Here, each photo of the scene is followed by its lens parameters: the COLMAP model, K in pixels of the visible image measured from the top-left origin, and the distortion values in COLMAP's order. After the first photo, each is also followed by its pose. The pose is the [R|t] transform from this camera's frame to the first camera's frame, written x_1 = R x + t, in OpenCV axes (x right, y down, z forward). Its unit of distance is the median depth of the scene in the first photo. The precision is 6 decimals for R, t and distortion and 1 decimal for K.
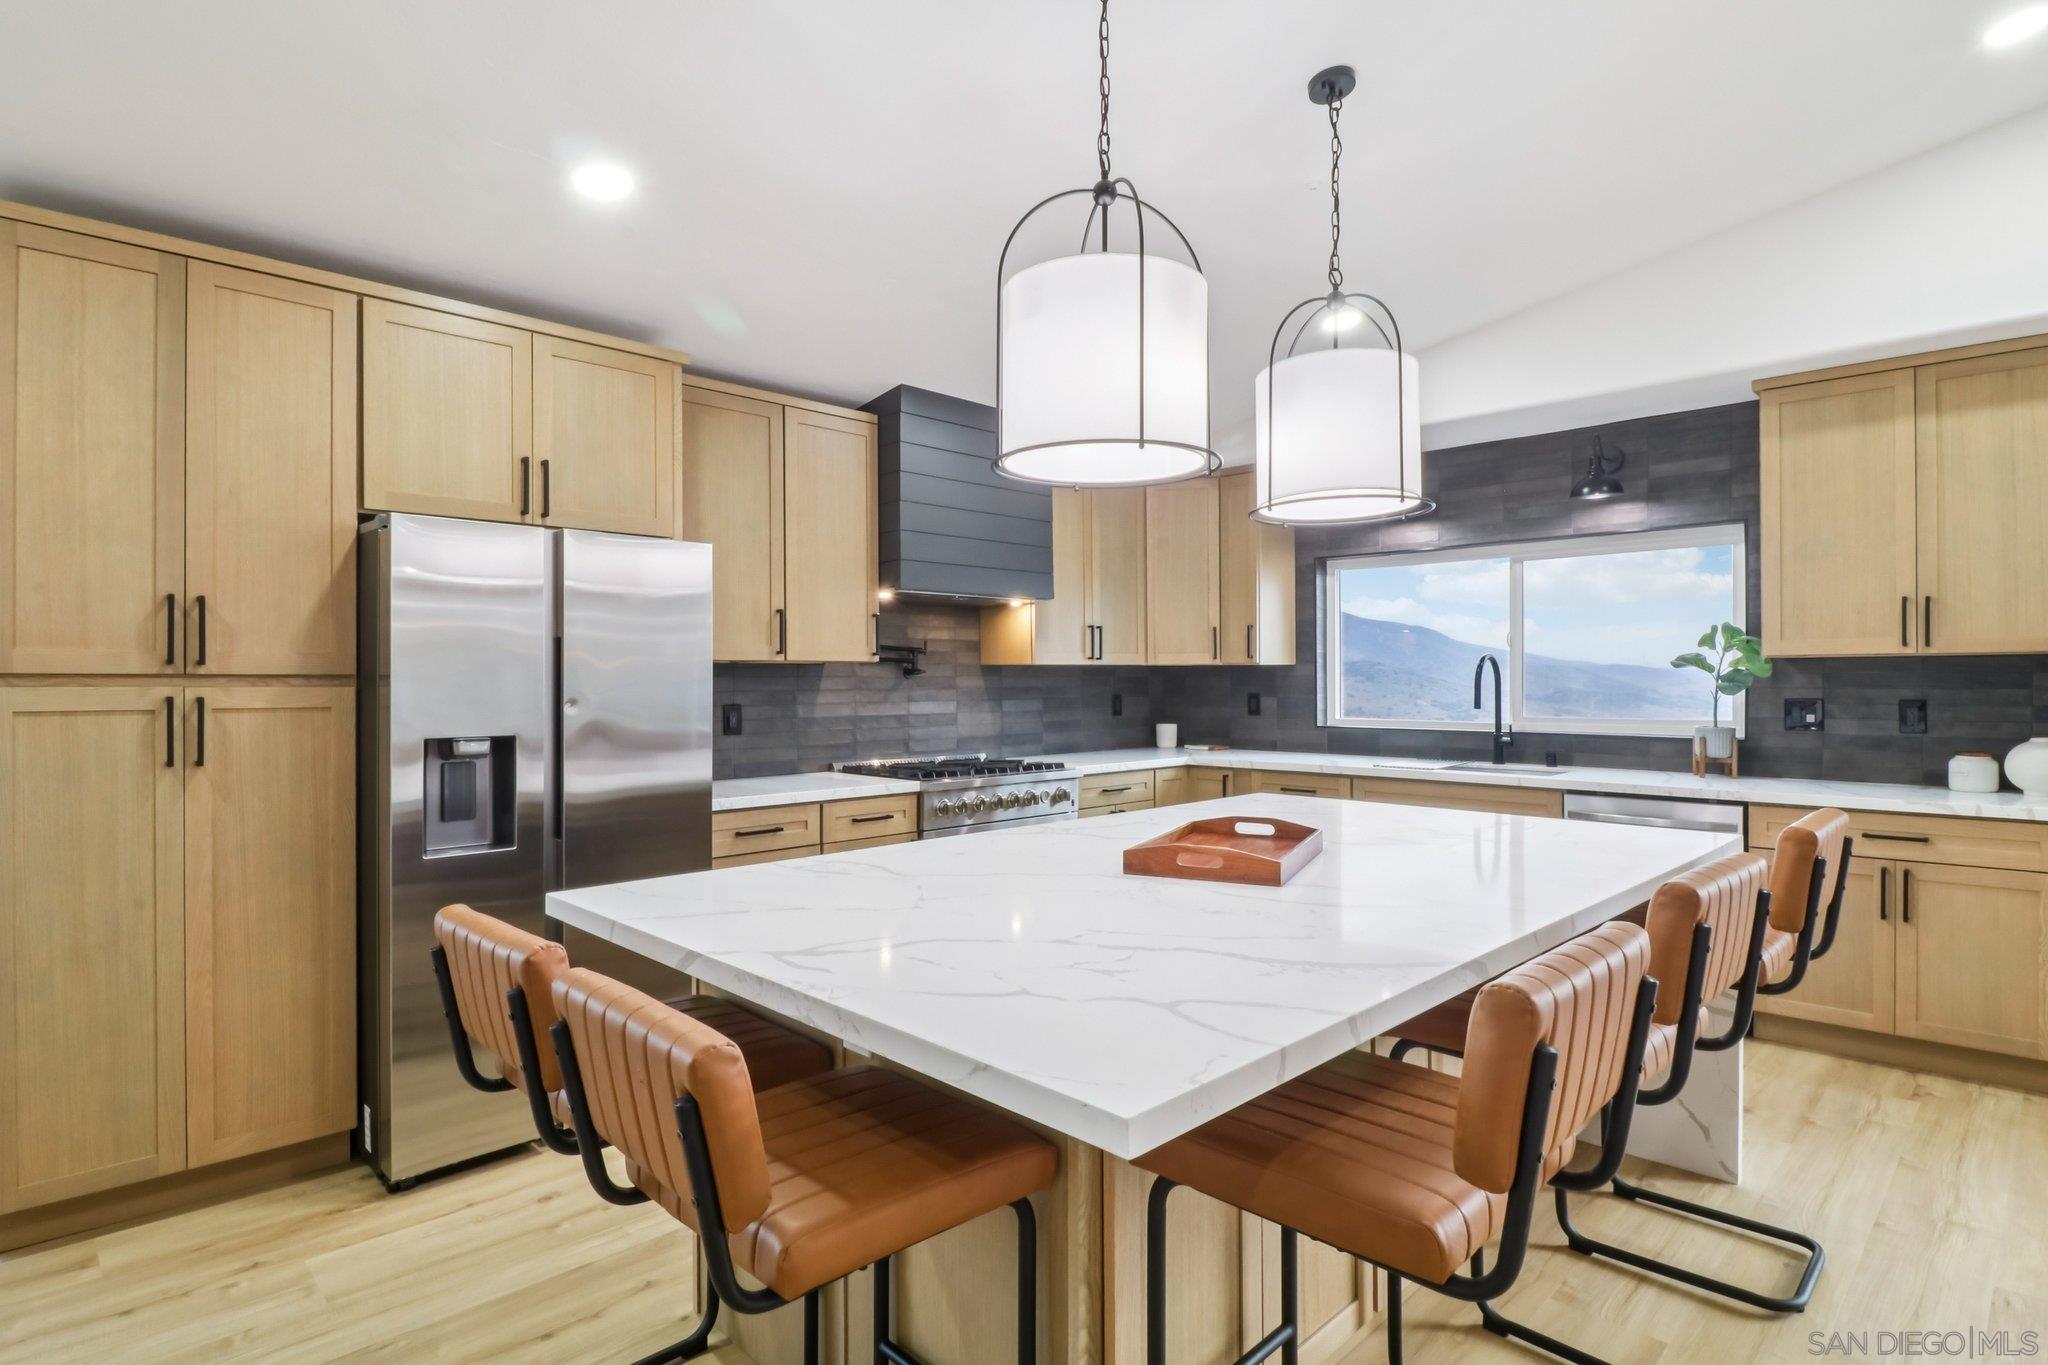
lens RADIAL K [[1045.3, 0, 1025.9], [0, 1045.3, 676.9], [0, 0, 1]] dist [-0.000626, -0.006520]
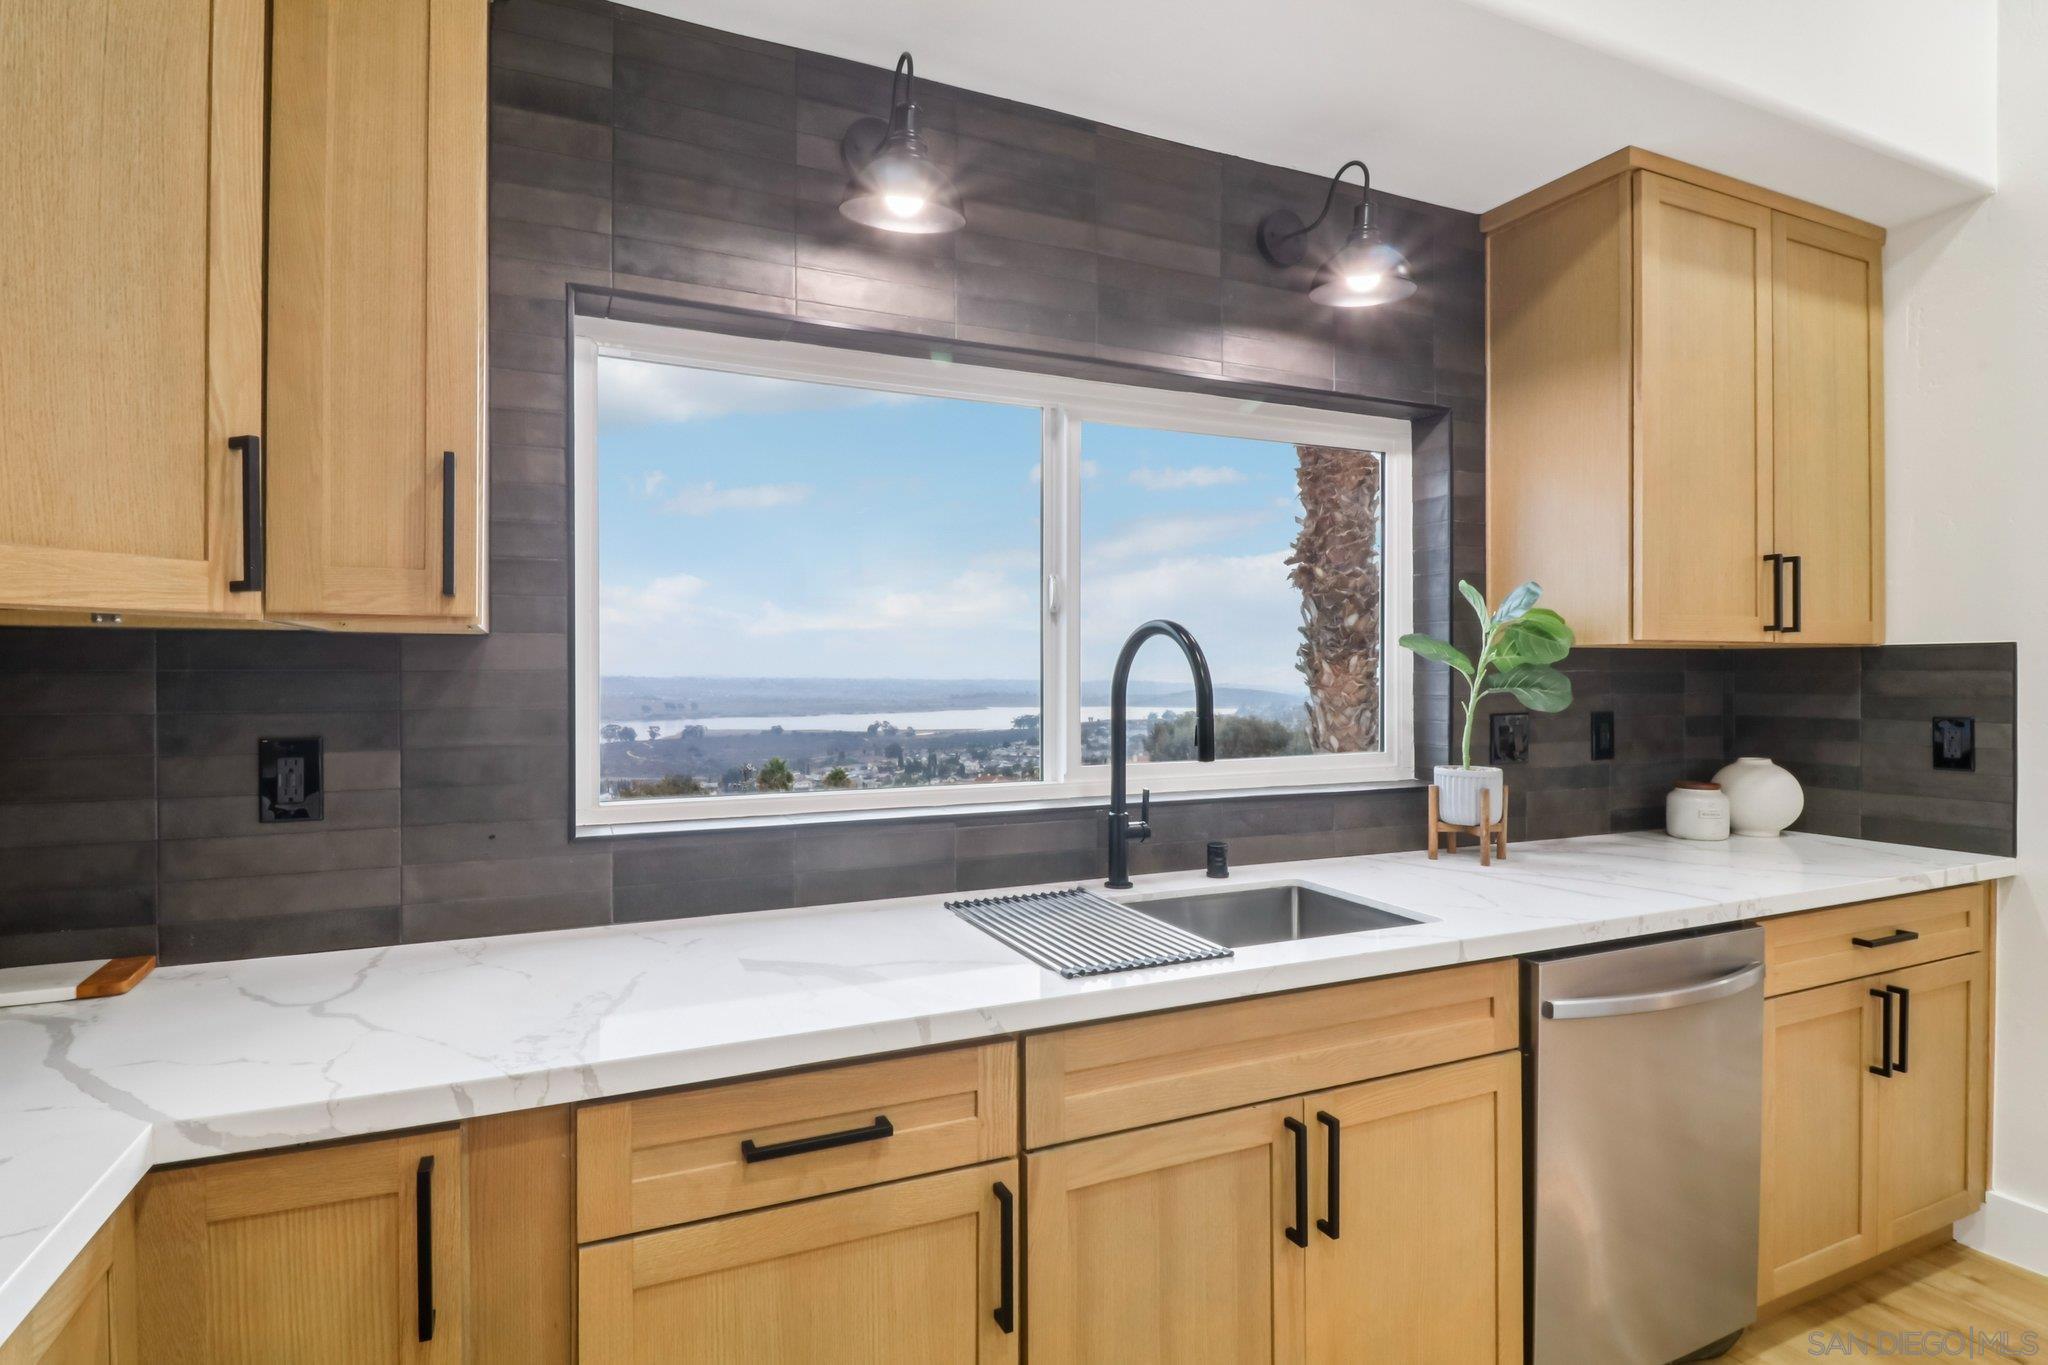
lens RADIAL K [[1045.3, 0, 1033.6], [0, 1045.3, 669.5], [0, 0, 1]] dist [-0.000626, -0.006520]
pose [[0.370745, 0.008881, 0.928692, 0.058766], [0.000975, 0.999950, -0.009952, 0.001879], [-0.928734, 0.004595, 0.370718, 0.993845]]
